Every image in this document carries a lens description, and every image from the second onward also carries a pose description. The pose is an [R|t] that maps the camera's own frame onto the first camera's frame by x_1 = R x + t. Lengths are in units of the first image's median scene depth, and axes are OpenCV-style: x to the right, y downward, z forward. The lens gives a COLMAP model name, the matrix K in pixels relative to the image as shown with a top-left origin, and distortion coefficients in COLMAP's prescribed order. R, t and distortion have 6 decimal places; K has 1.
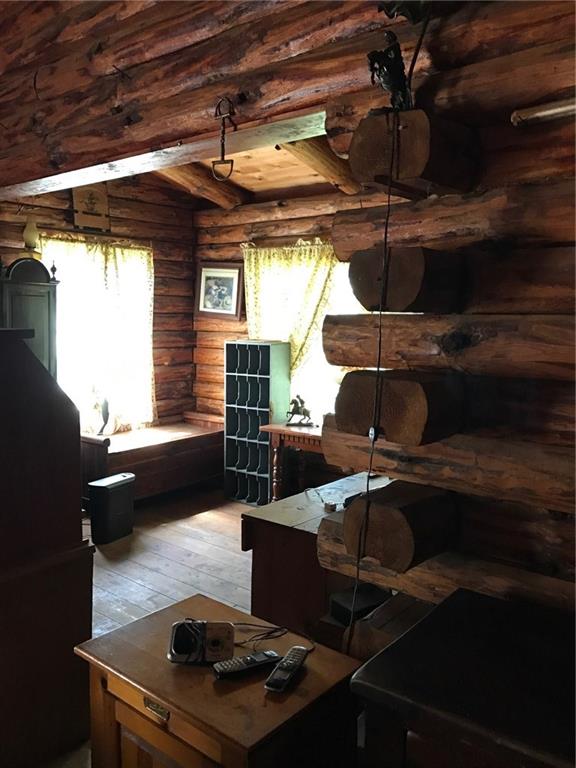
lens RADIAL K [[628.8, 0, 288.5], [0, 628.8, 364.3], [0, 0, 1]] dist [0.014061, -0.000001]
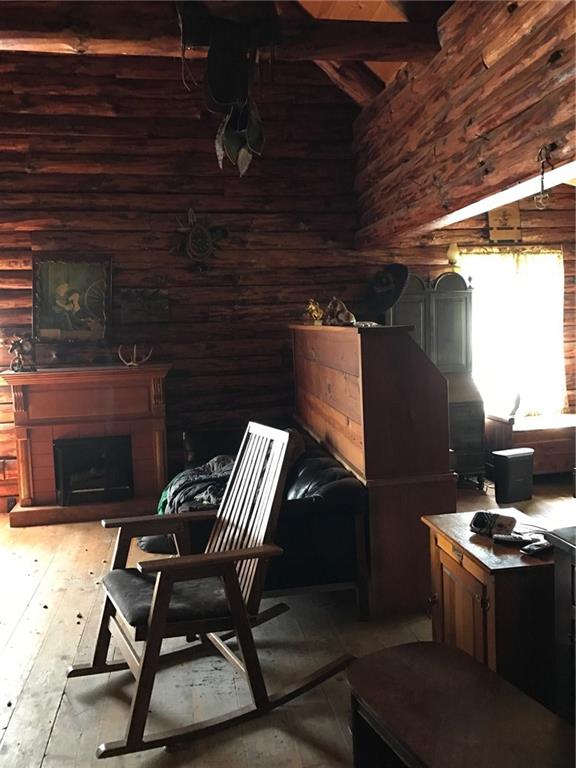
lens RADIAL K [[628.8, 0, 288.5], [0, 628.8, 364.3], [0, 0, 1]] dist [0.014061, -0.000001]
pose [[0.753903, 0.005168, -0.656965, 0.204849], [-0.006479, 0.999979, 0.000432, 0.022757], [0.656954, 0.003931, 0.753921, -0.199757]]
